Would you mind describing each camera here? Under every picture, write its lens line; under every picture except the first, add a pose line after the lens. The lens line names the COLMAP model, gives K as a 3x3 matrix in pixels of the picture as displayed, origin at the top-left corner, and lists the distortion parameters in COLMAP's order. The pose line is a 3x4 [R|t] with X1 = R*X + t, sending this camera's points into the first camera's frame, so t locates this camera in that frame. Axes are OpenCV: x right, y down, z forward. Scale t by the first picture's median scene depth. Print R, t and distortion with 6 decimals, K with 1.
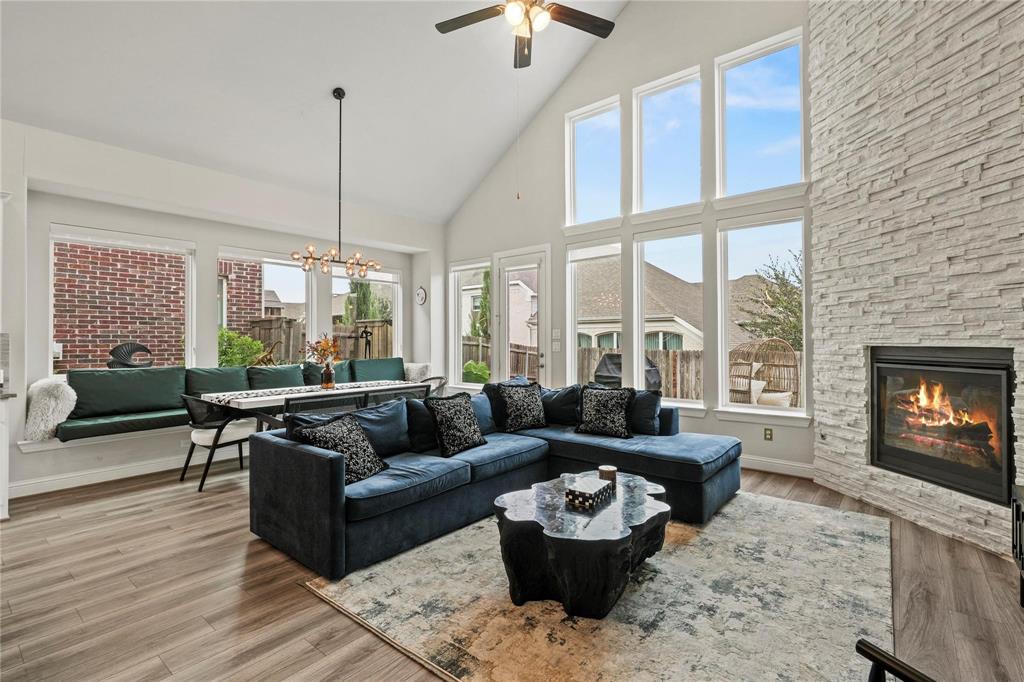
lens RADIAL K [[475.5, 0, 511.6], [0, 475.5, 337.1], [0, 0, 1]] dist [0.000728, 0.000161]
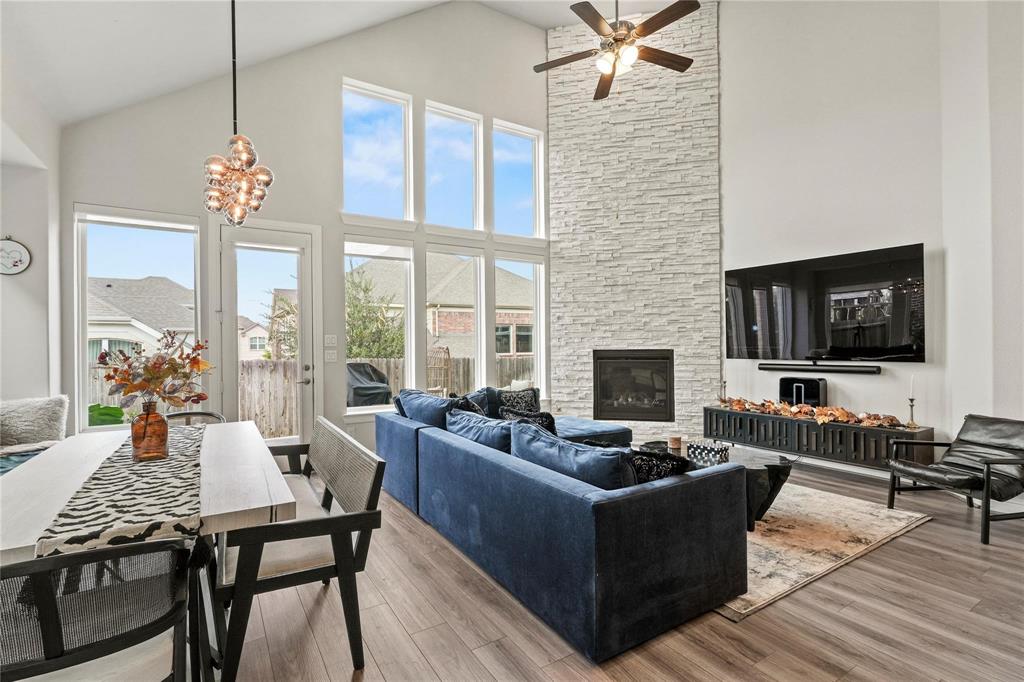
lens RADIAL K [[475.5, 0, 506.6], [0, 475.5, 343.6], [0, 0, 1]] dist [0.000728, 0.000161]
pose [[0.319948, 0.007452, 0.947406, -0.945624], [0.000163, 0.999969, -0.007920, 0.009686], [-0.947435, 0.002688, 0.319937, 0.748063]]
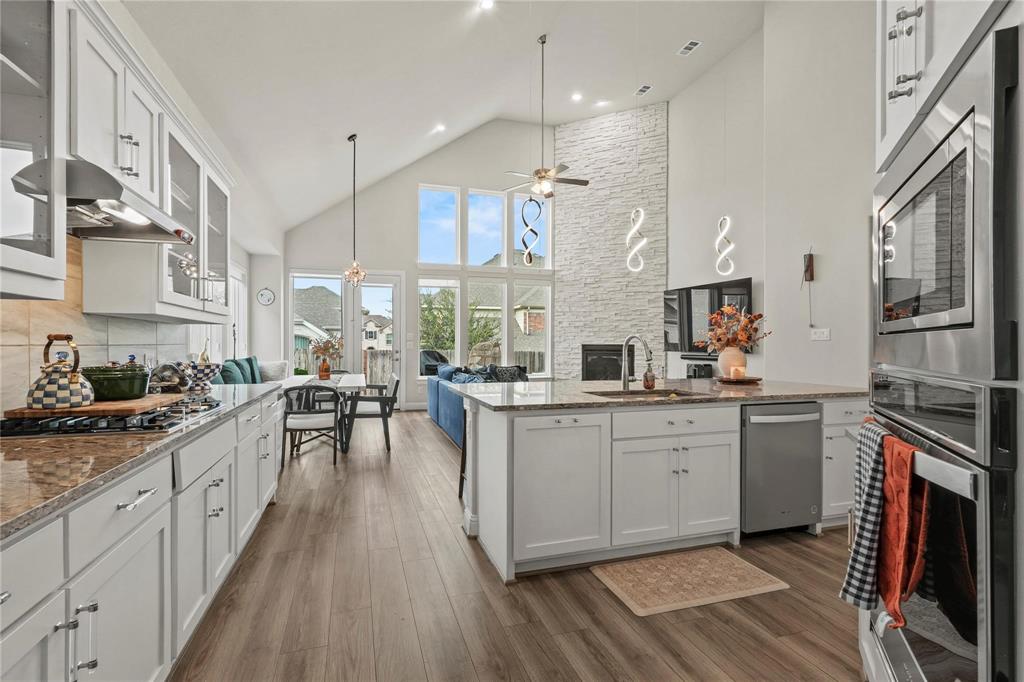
lens RADIAL K [[475.5, 0, 509.6], [0, 475.5, 344.4], [0, 0, 1]] dist [0.000728, 0.000161]
pose [[0.541810, 0.006060, 0.840479, -1.527921], [-0.012046, 0.999927, 0.000555, 0.021727], [-0.840414, -0.010425, 0.541844, -0.023712]]
